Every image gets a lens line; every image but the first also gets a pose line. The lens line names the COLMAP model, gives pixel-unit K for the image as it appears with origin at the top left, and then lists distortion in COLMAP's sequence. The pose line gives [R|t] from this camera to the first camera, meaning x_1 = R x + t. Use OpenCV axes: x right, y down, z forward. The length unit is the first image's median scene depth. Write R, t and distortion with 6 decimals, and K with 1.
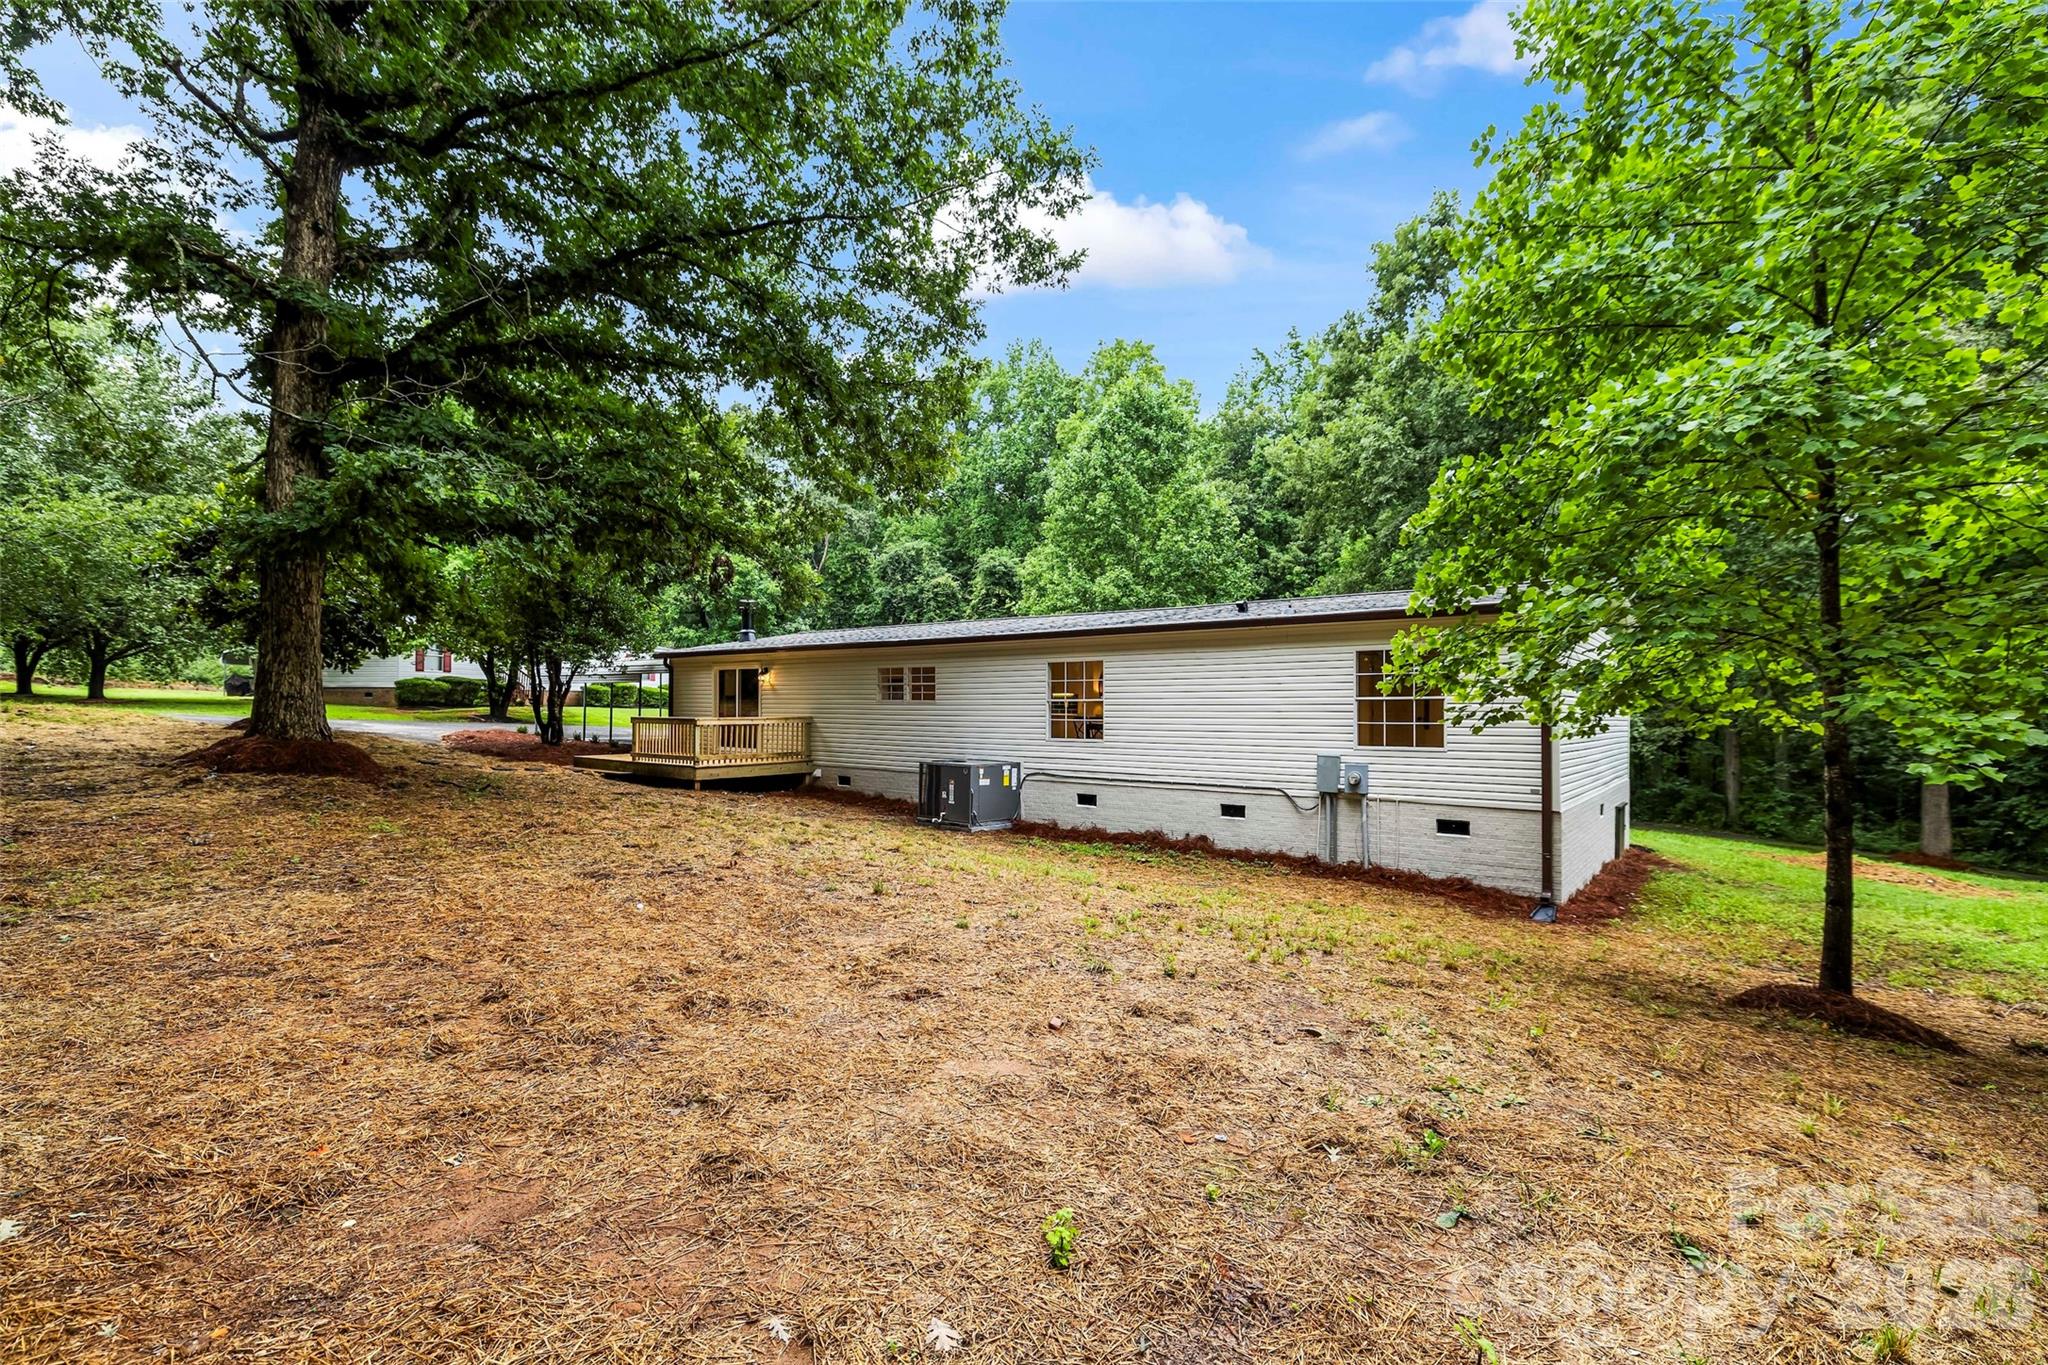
lens RADIAL K [[937.6, 0, 1026.7], [0, 937.6, 696.3], [0, 0, 1]] dist [-0.003761, 0.000257]
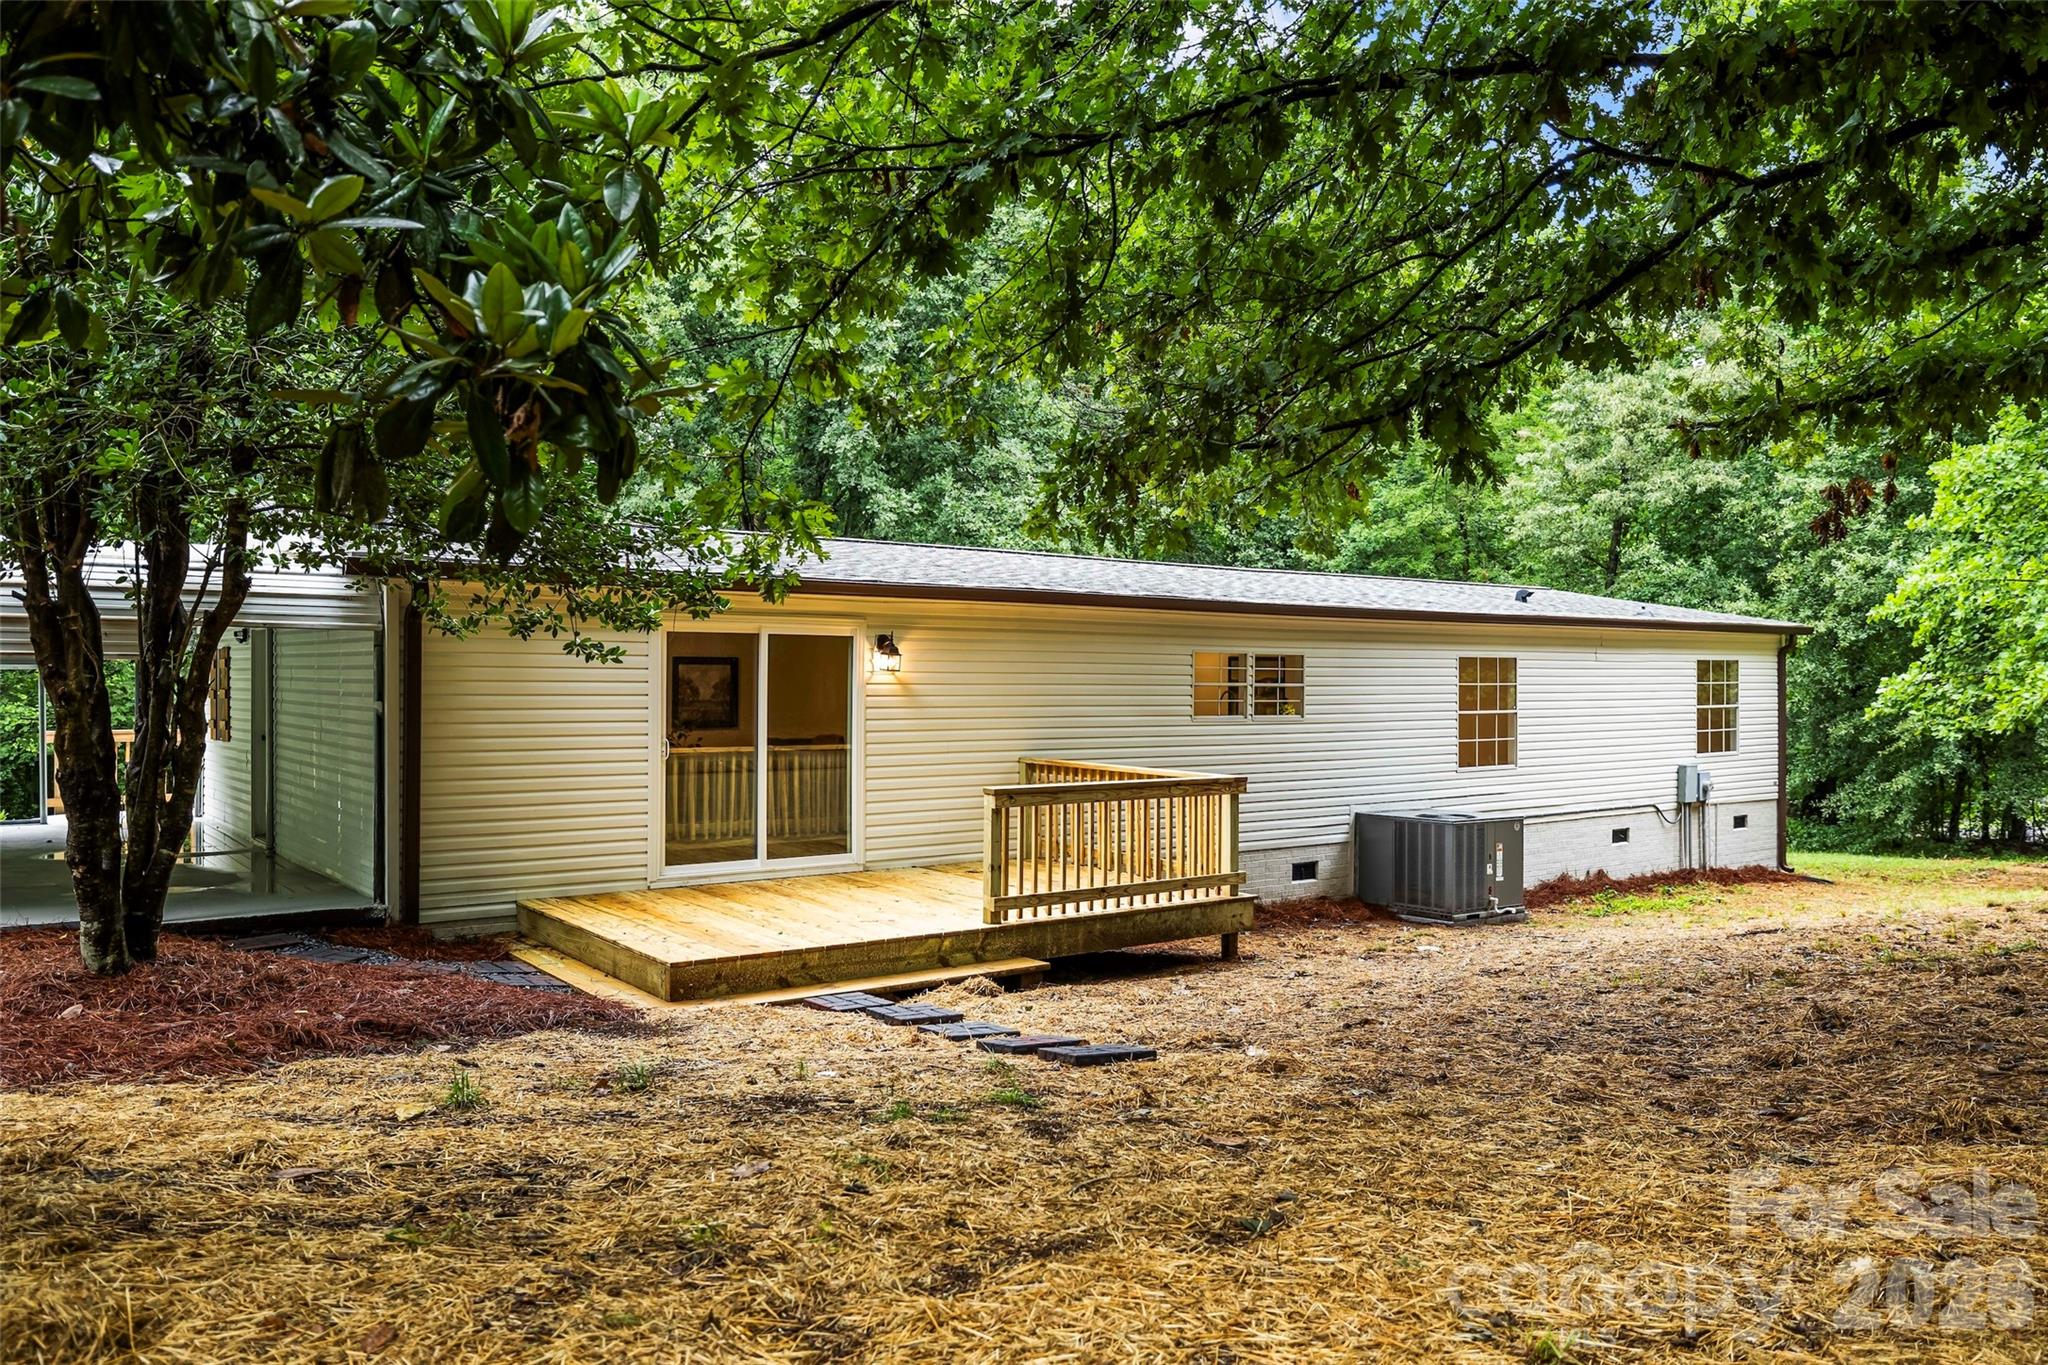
lens RADIAL K [[1417.5, 0, 1025.5], [0, 1417.5, 675.5], [0, 0, 1]] dist [0.006428, 0.000284]
pose [[0.271549, 0.002371, 0.962422, -1.143560], [-0.010975, 0.999940, 0.000634, -0.021225], [-0.962362, -0.010735, 0.271558, 1.112239]]
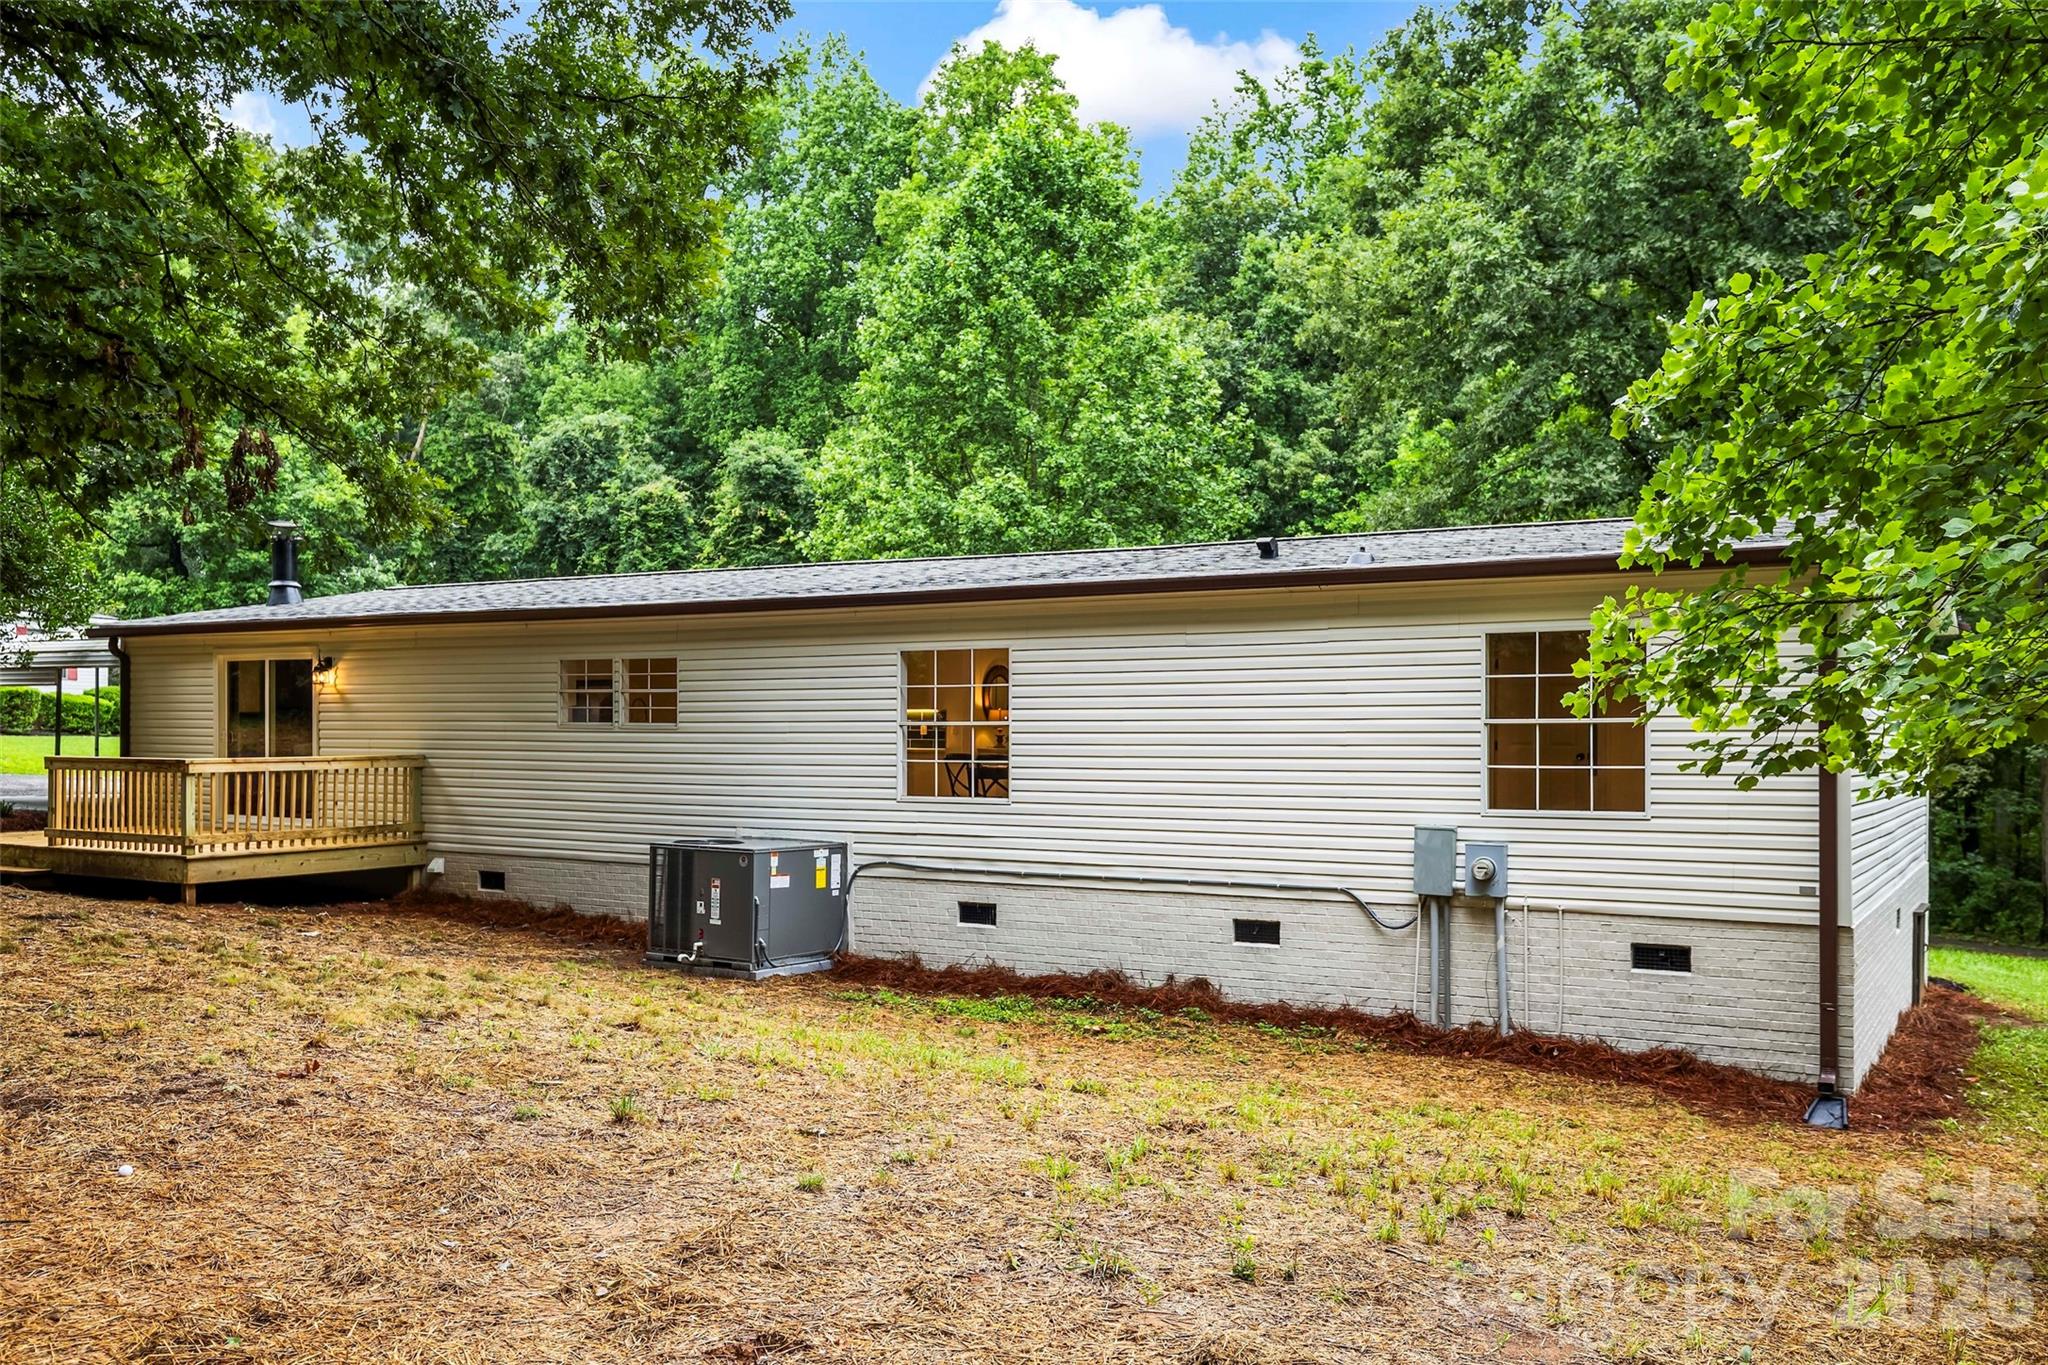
lens RADIAL K [[1747.1, 0, 1032.0], [0, 1747.1, 726.5], [0, 0, 1]] dist [0.010938, -0.016494]
pose [[0.992051, -0.000742, 0.125836, -0.030065], [-0.000451, 0.999955, 0.009459, -0.003552], [-0.125838, -0.009441, 0.992006, 0.029365]]
